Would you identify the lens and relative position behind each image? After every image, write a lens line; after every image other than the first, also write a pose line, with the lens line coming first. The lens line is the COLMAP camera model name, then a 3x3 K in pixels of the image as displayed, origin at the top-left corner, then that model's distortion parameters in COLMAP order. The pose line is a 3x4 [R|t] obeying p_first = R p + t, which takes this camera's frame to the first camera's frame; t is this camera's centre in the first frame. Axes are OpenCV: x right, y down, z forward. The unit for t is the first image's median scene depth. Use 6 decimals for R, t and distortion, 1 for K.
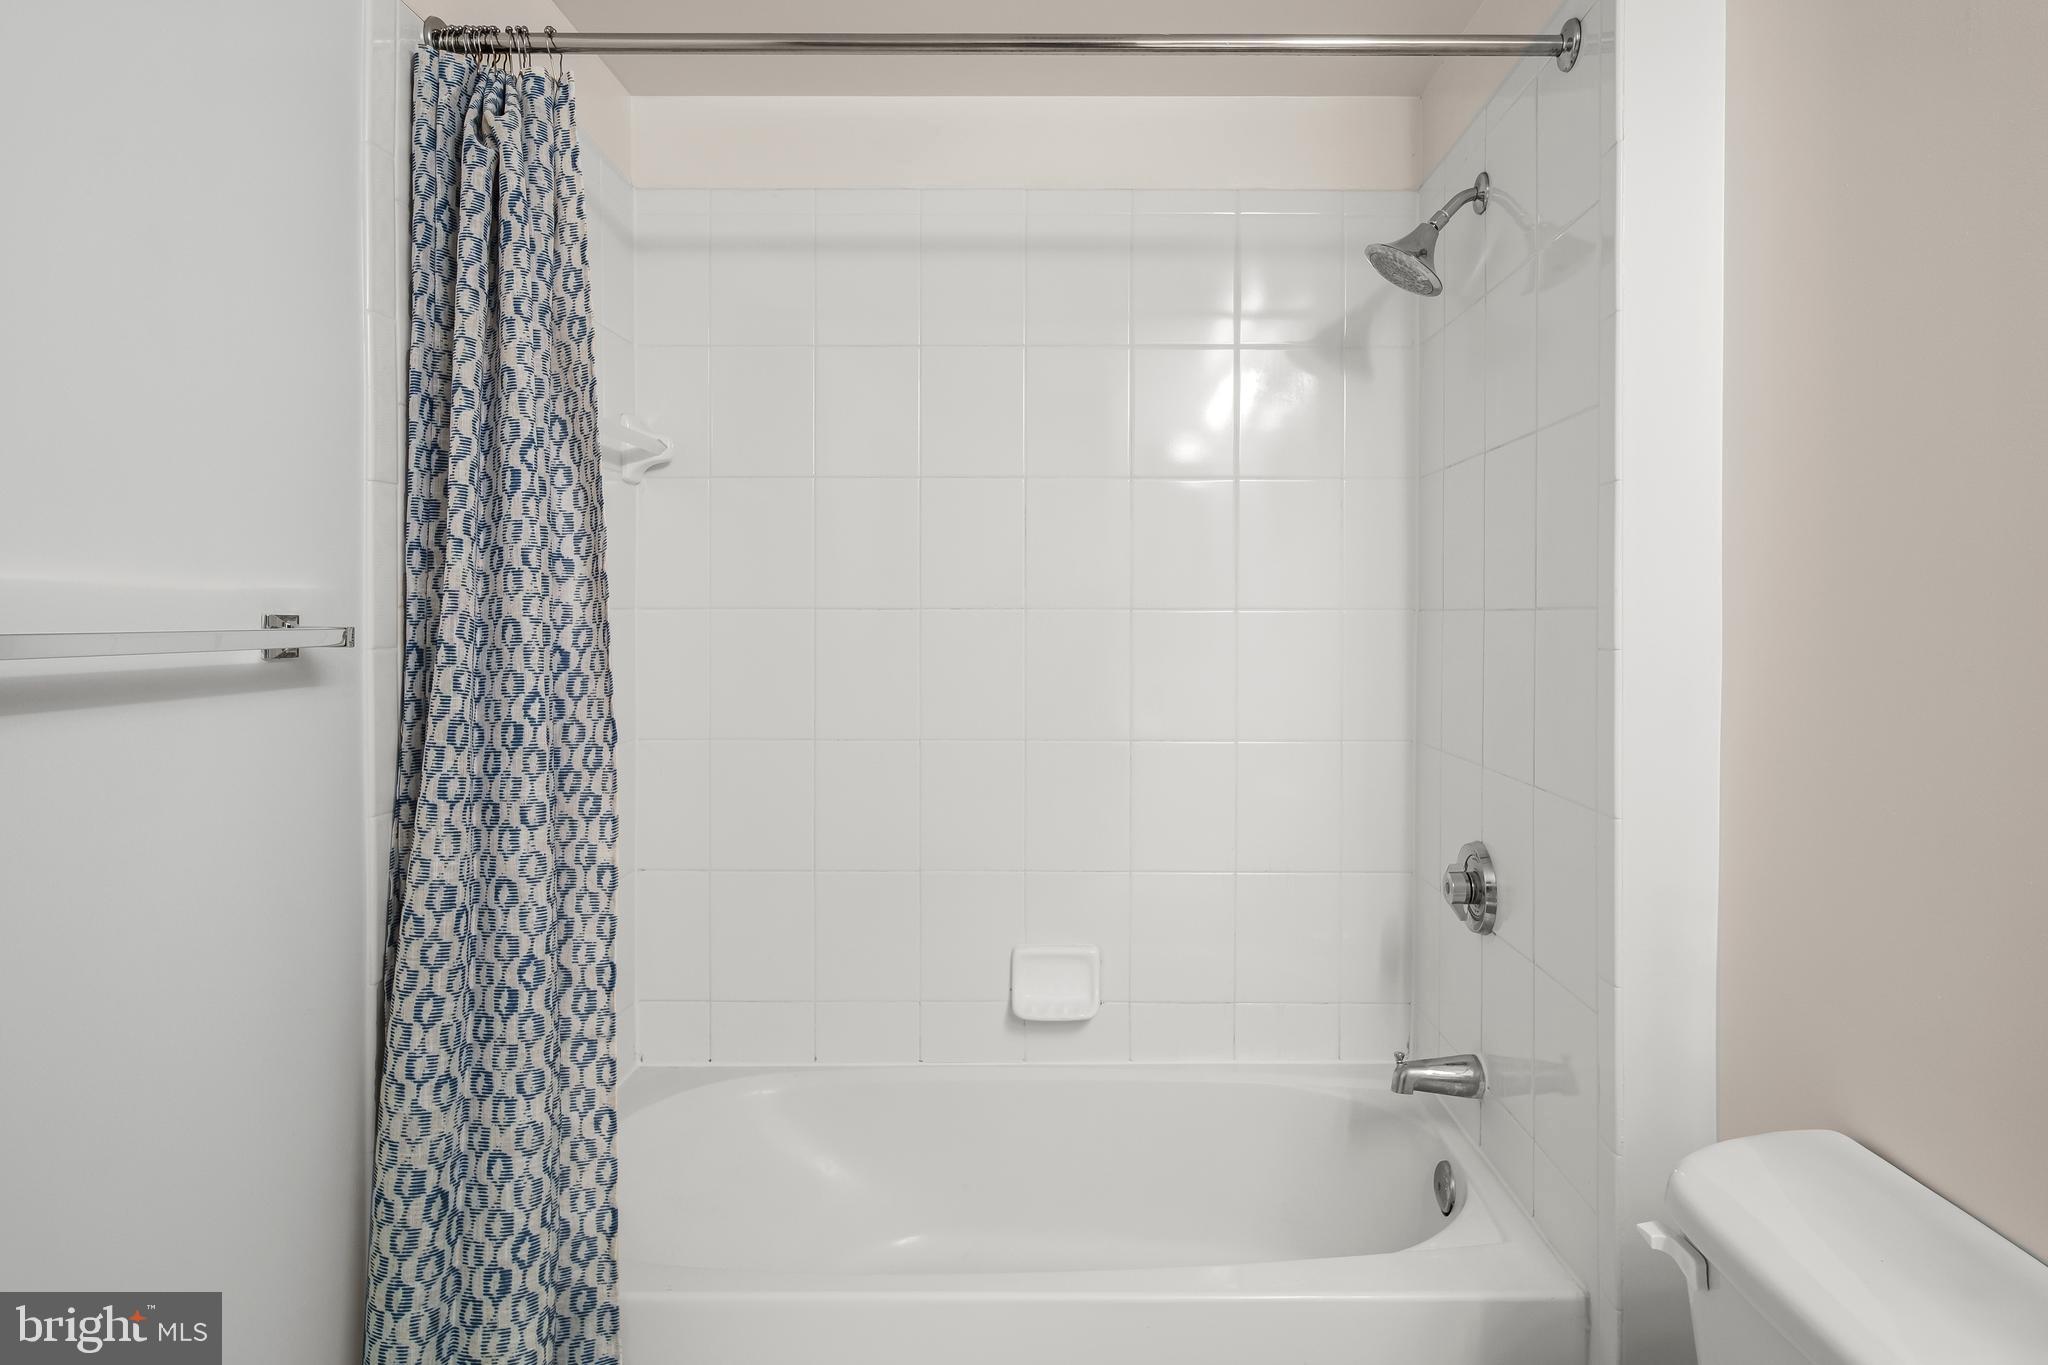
lens RADIAL K [[1144.6, 0, 1027.0], [0, 1144.6, 622.6], [0, 0, 1]] dist [-0.001279, -0.000004]
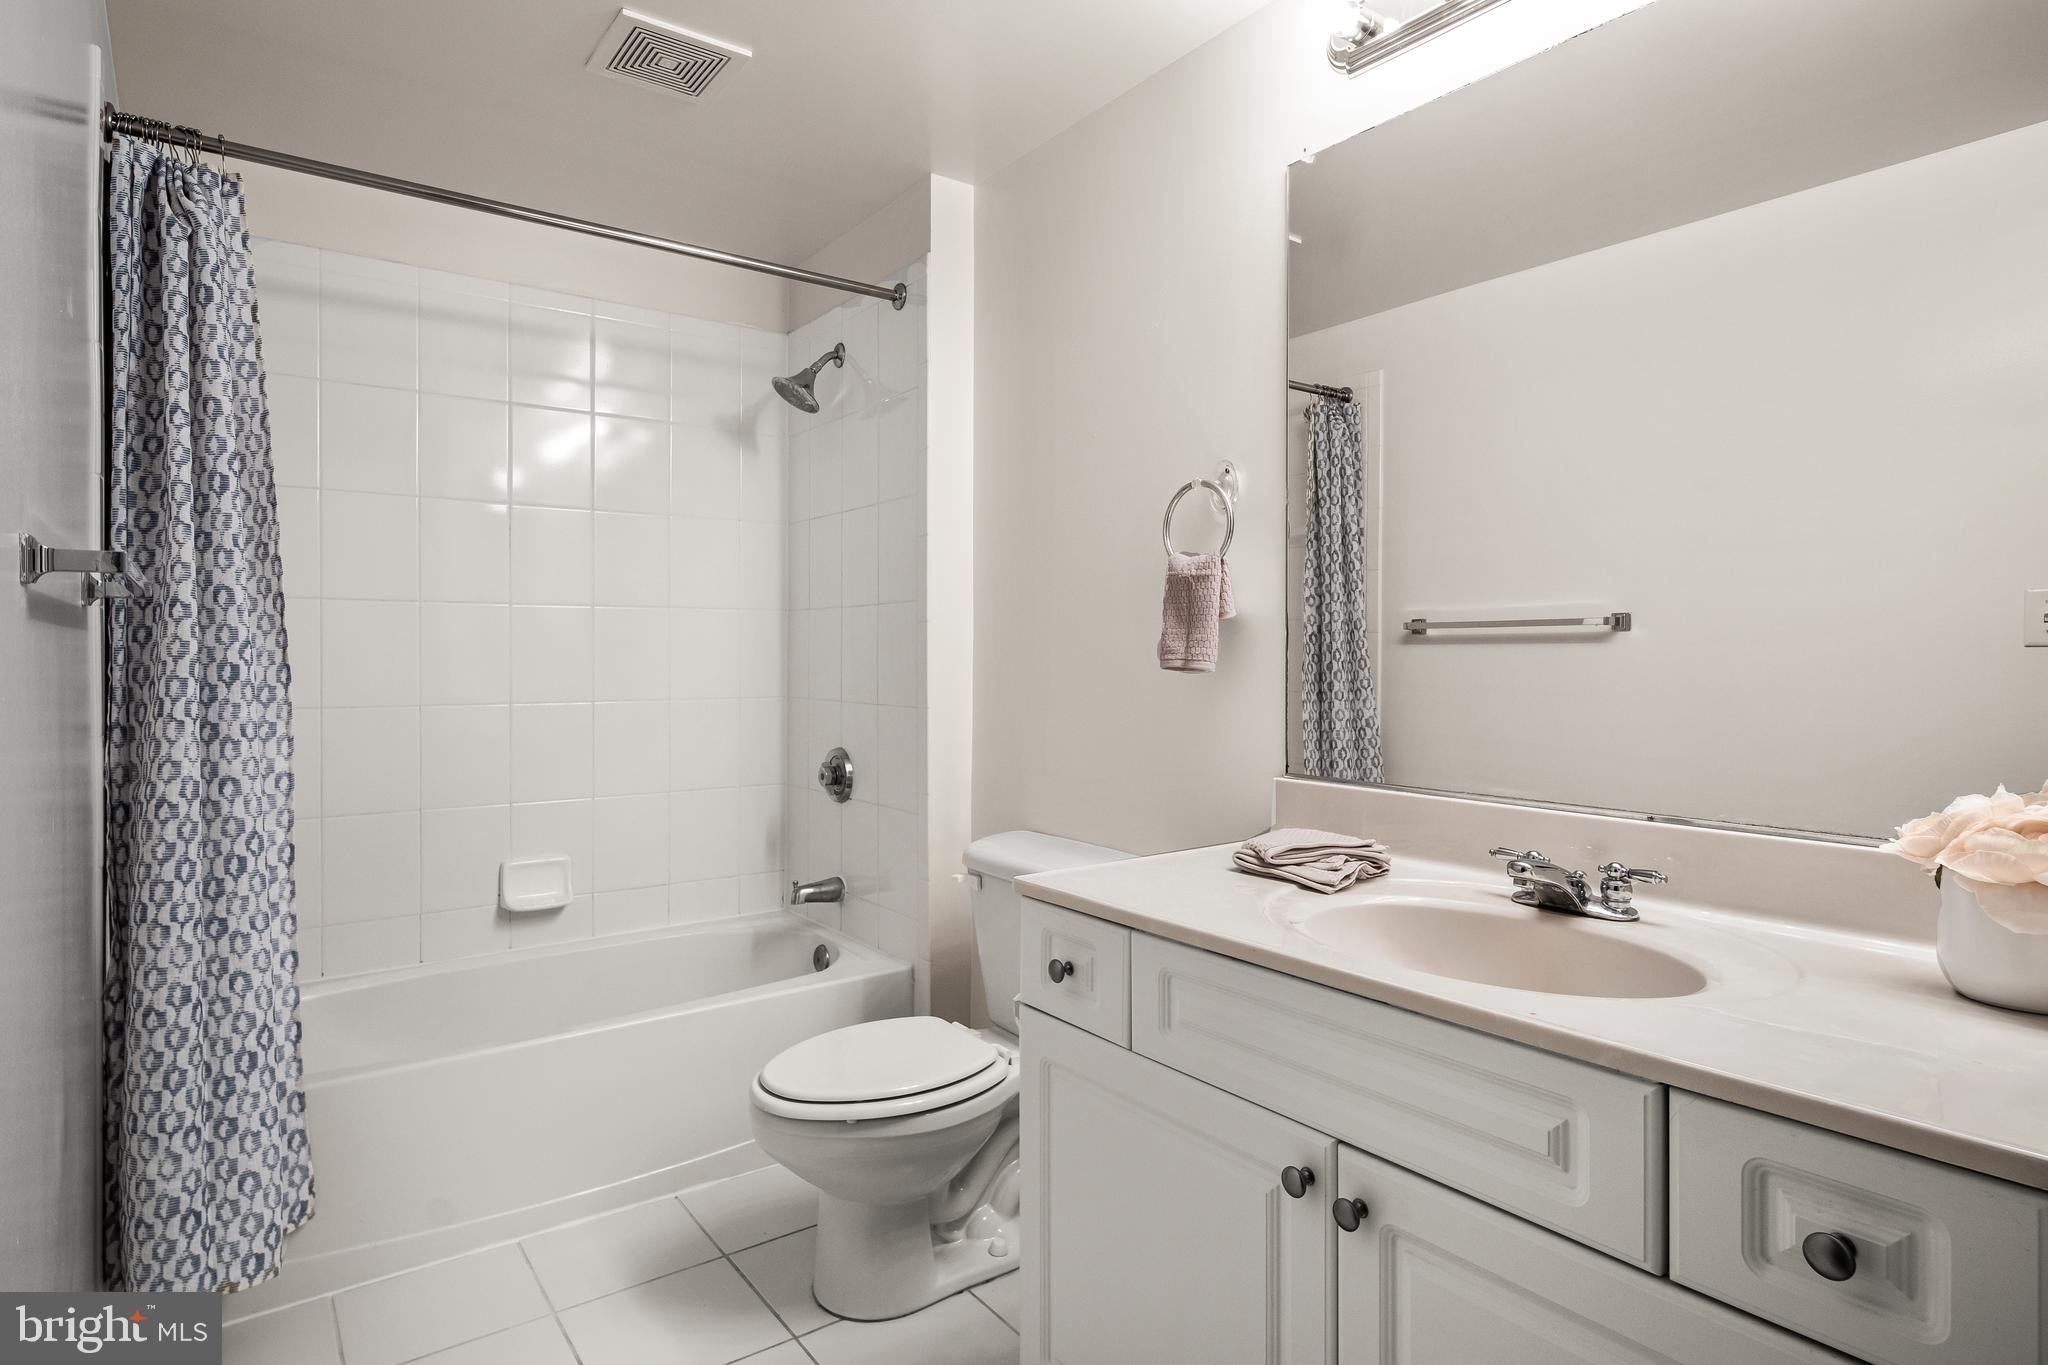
lens RADIAL K [[1112.0, 0, 1013.4], [0, 1112.0, 607.8], [0, 0, 1]] dist [0.000533, -0.000239]
pose [[0.804203, 0.024344, 0.593857, -0.475453], [0.000818, 0.999115, -0.042065, 0.076505], [-0.594355, 0.034315, 0.803471, -0.585873]]
